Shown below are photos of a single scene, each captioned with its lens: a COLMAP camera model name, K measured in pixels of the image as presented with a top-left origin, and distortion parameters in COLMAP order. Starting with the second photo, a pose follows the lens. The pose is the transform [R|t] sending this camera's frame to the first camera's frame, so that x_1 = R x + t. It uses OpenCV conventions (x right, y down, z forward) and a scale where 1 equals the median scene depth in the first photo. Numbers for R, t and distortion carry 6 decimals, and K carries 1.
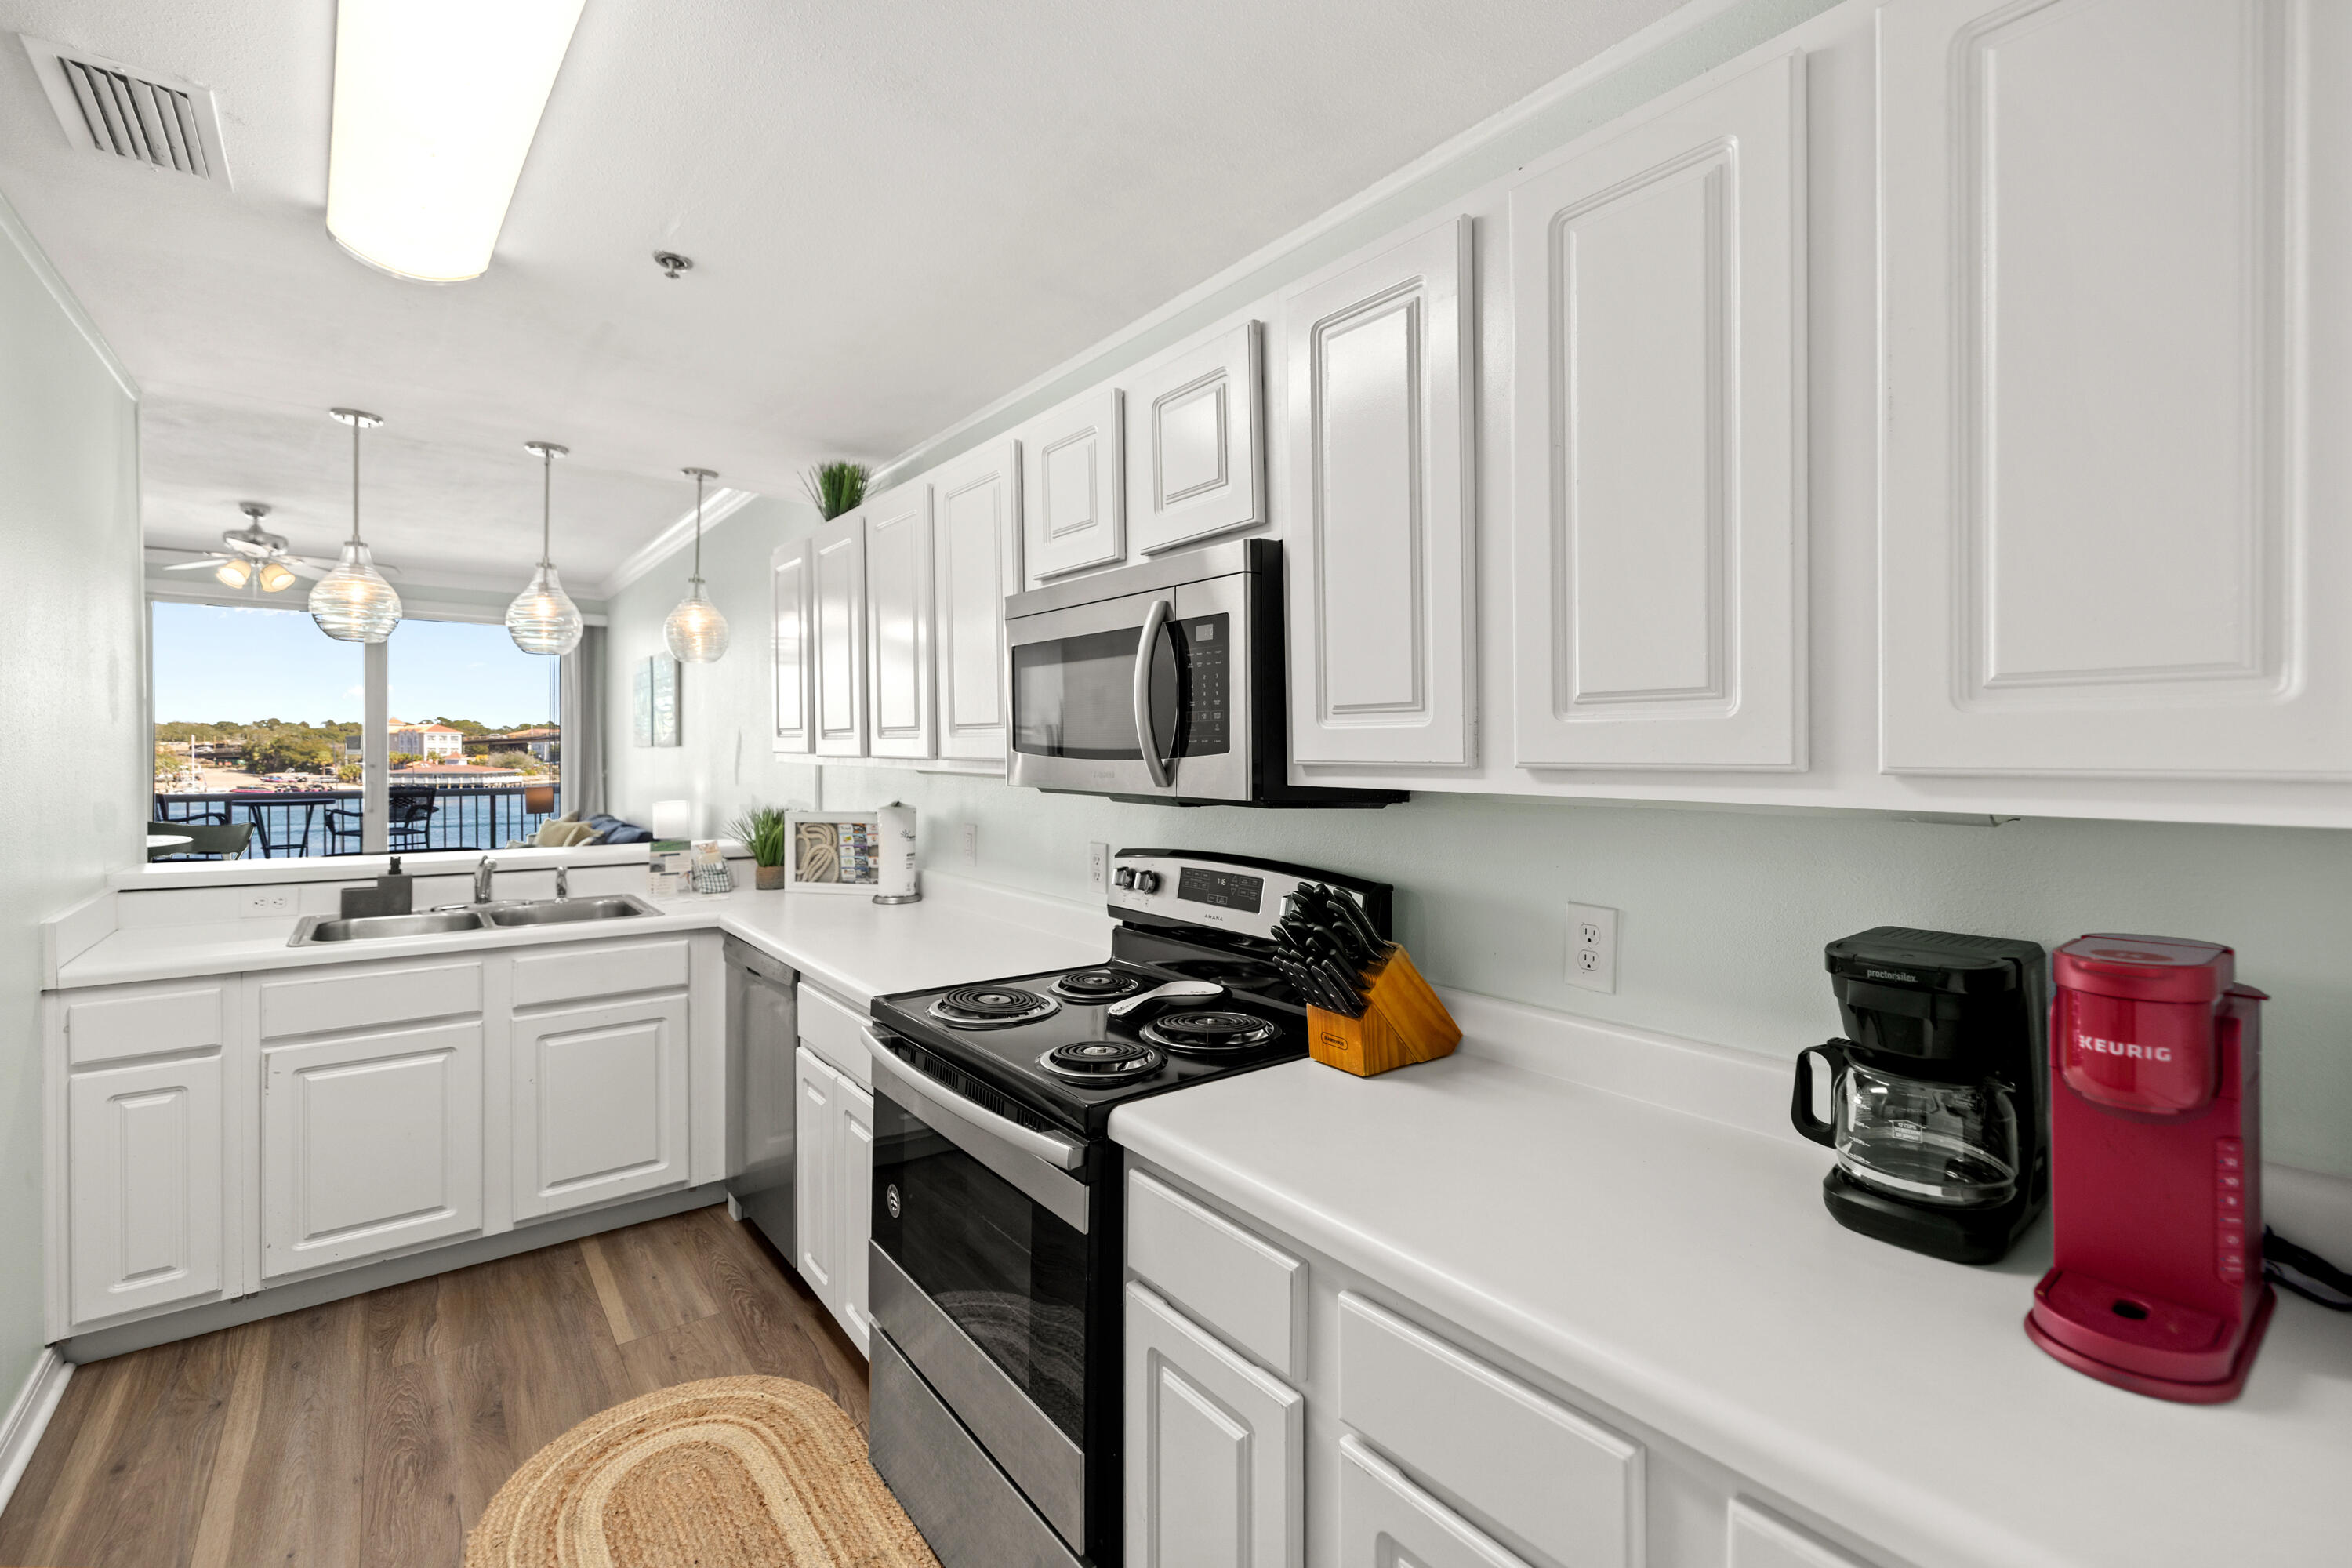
lens RADIAL K [[994.0, 0, 1141.9], [0, 994.0, 753.7], [0, 0, 1]] dist [0.000846, -0.000224]
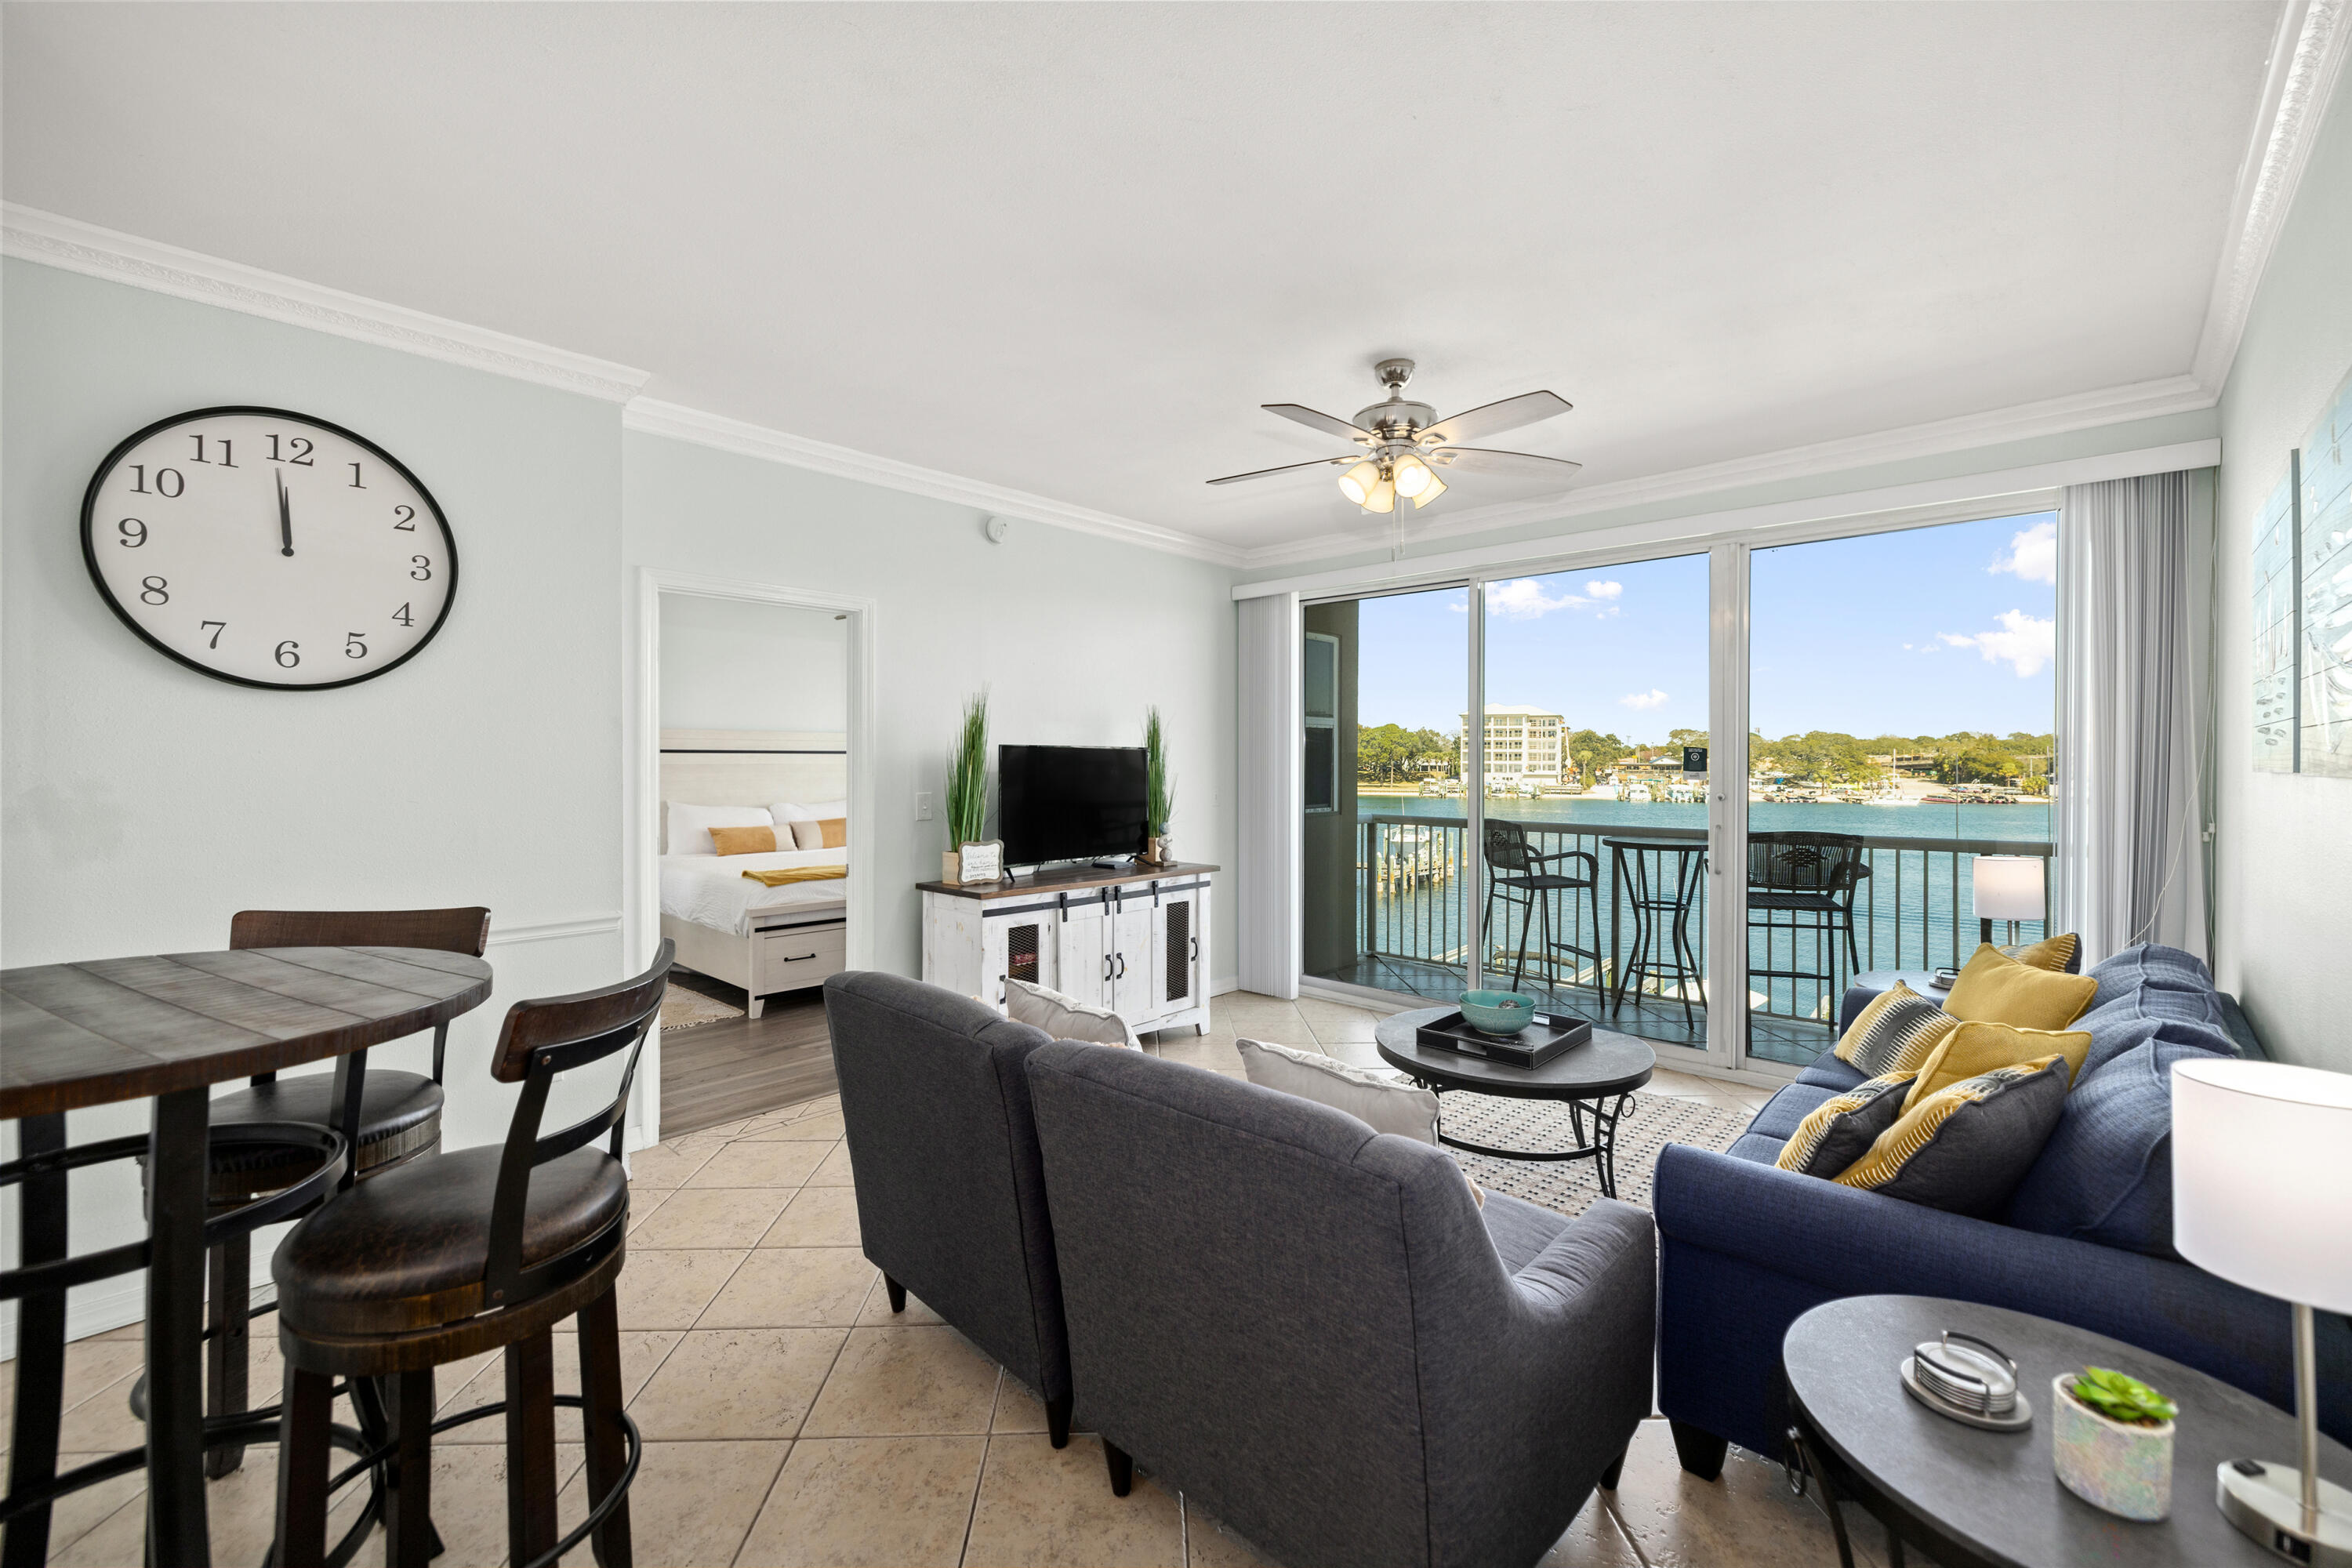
lens RADIAL K [[994.0, 0, 1187.7], [0, 994.0, 754.8], [0, 0, 1]] dist [0.000846, -0.000224]
pose [[0.191054, -0.009378, -0.981535, -0.951171], [-0.001017, 0.999952, -0.009752, -0.028425], [0.981579, 0.002861, 0.191036, 2.189156]]
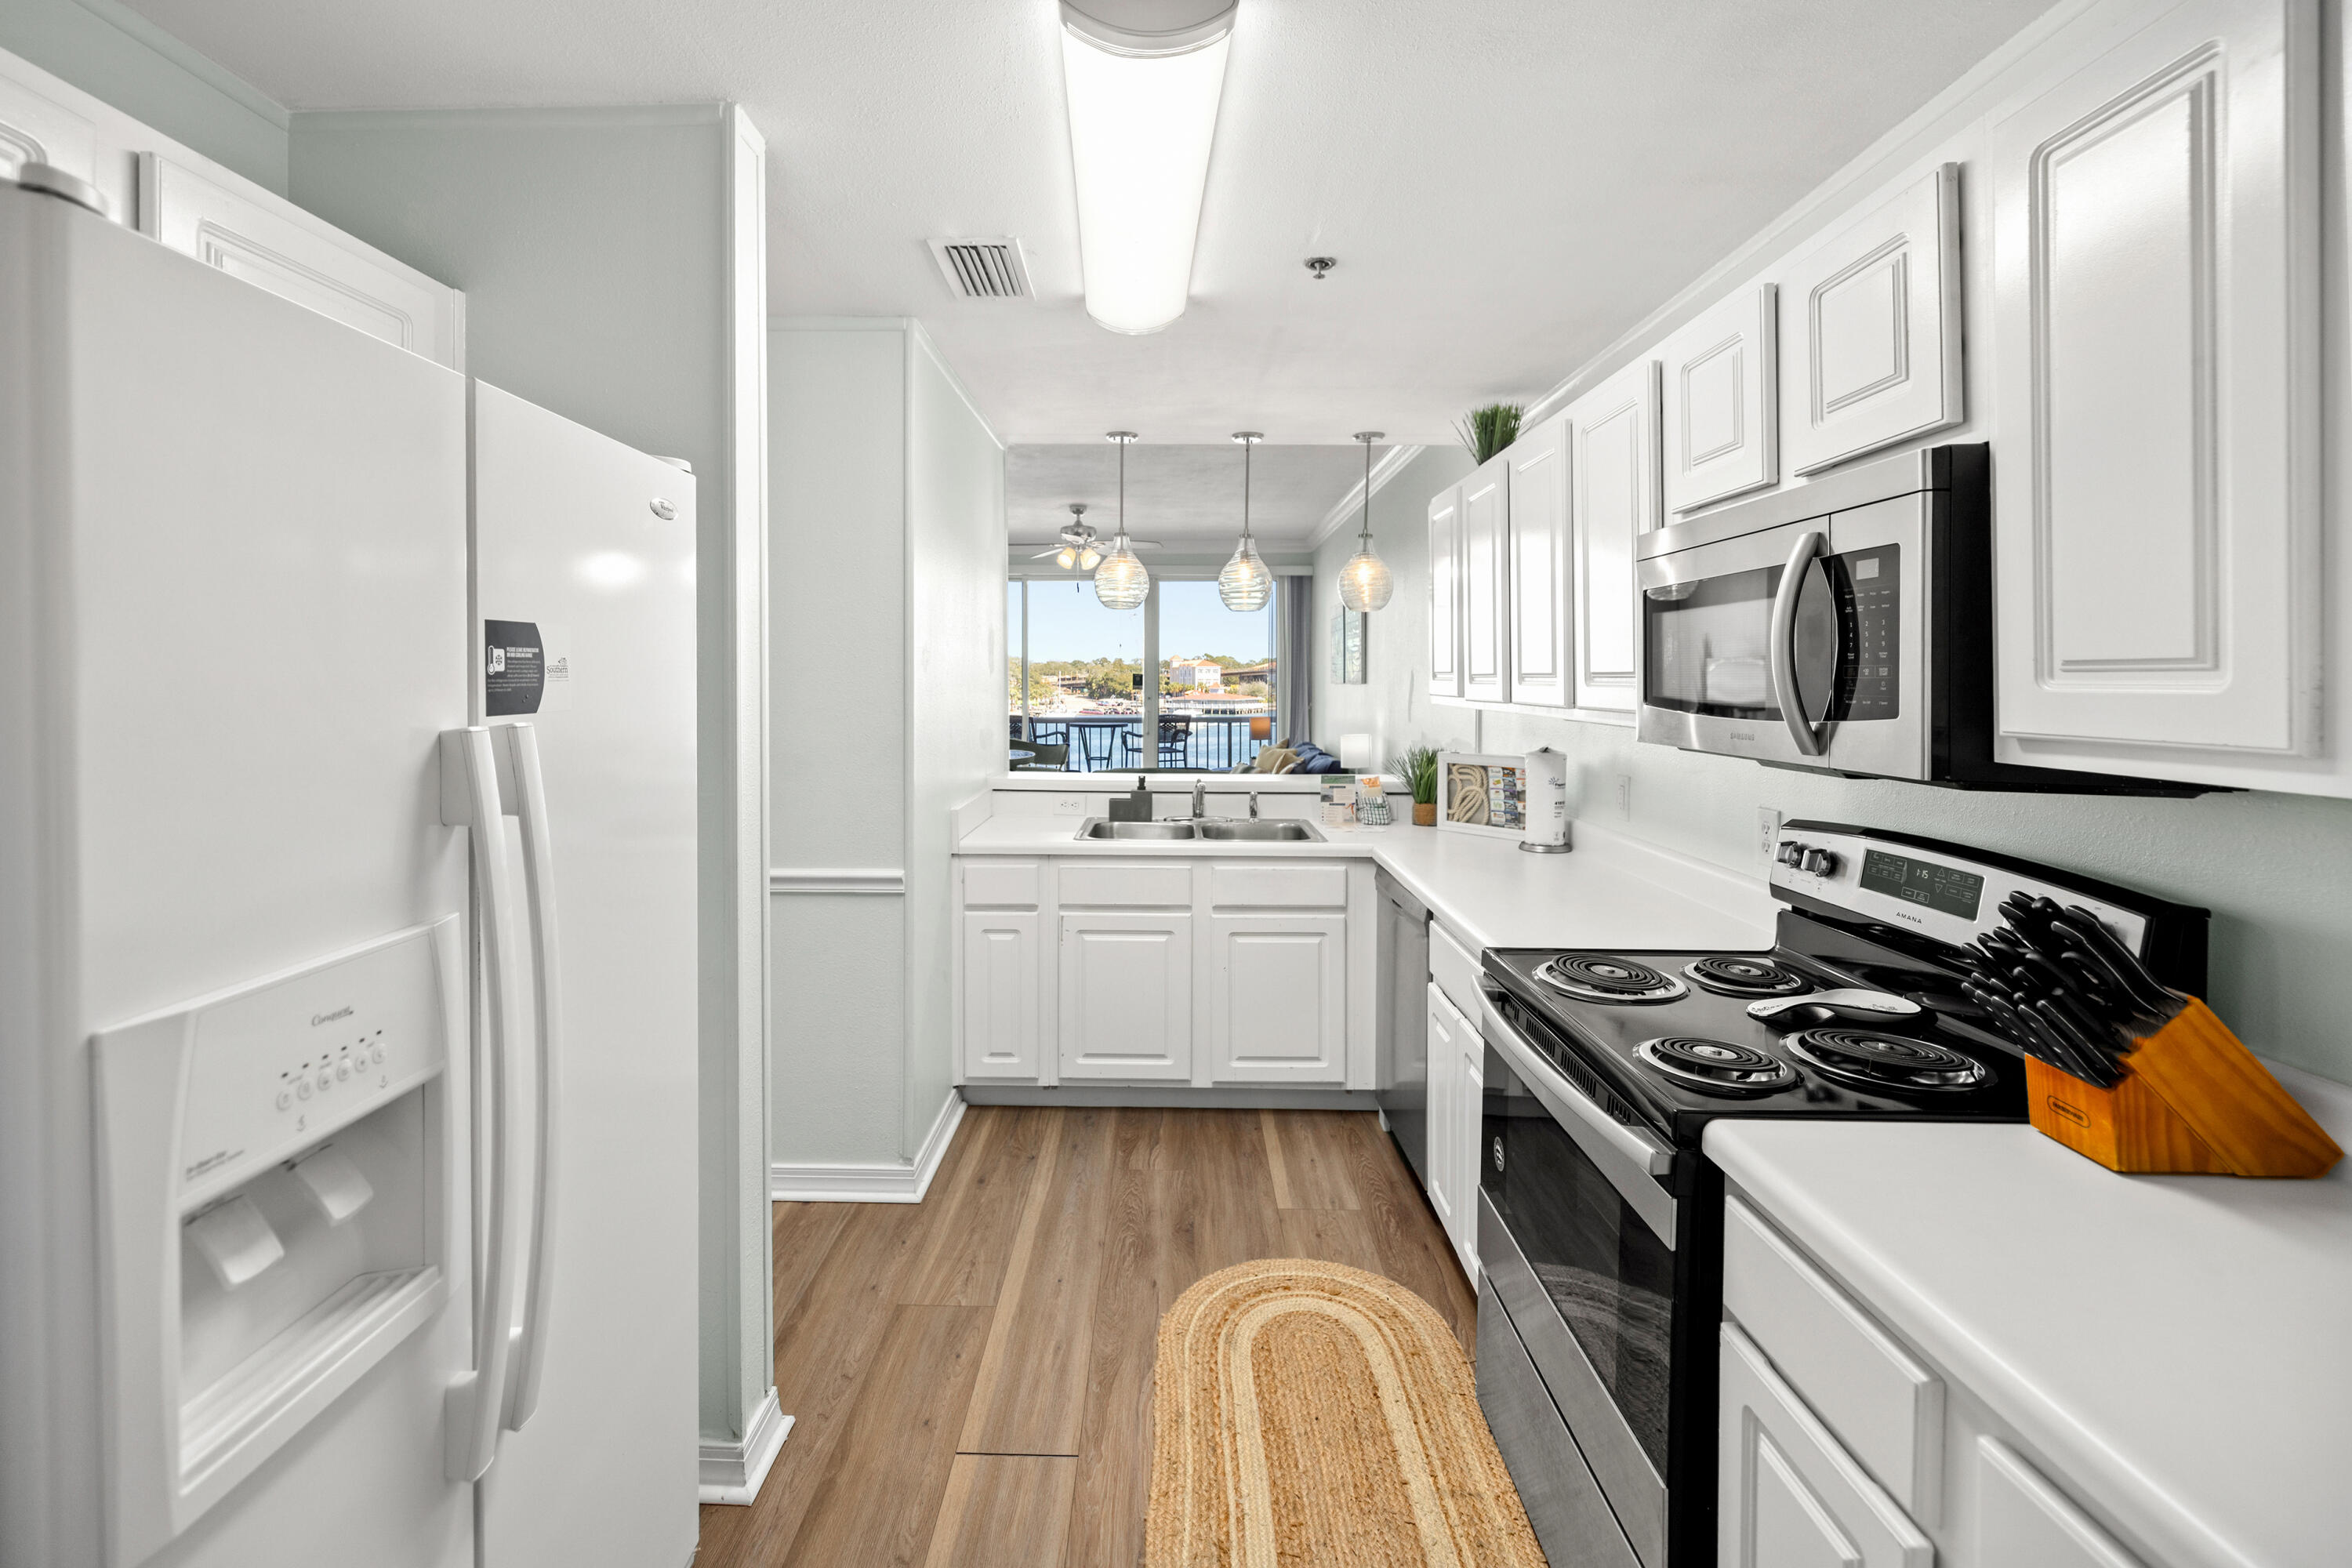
lens RADIAL K [[994.0, 0, 1149.8], [0, 994.0, 692.8], [0, 0, 1]] dist [0.000846, -0.000224]
pose [[0.783124, 0.003545, -0.621855, 0.088973], [0.002320, 0.999960, 0.008622, -0.023579], [0.621861, -0.008195, 0.783085, -0.002747]]
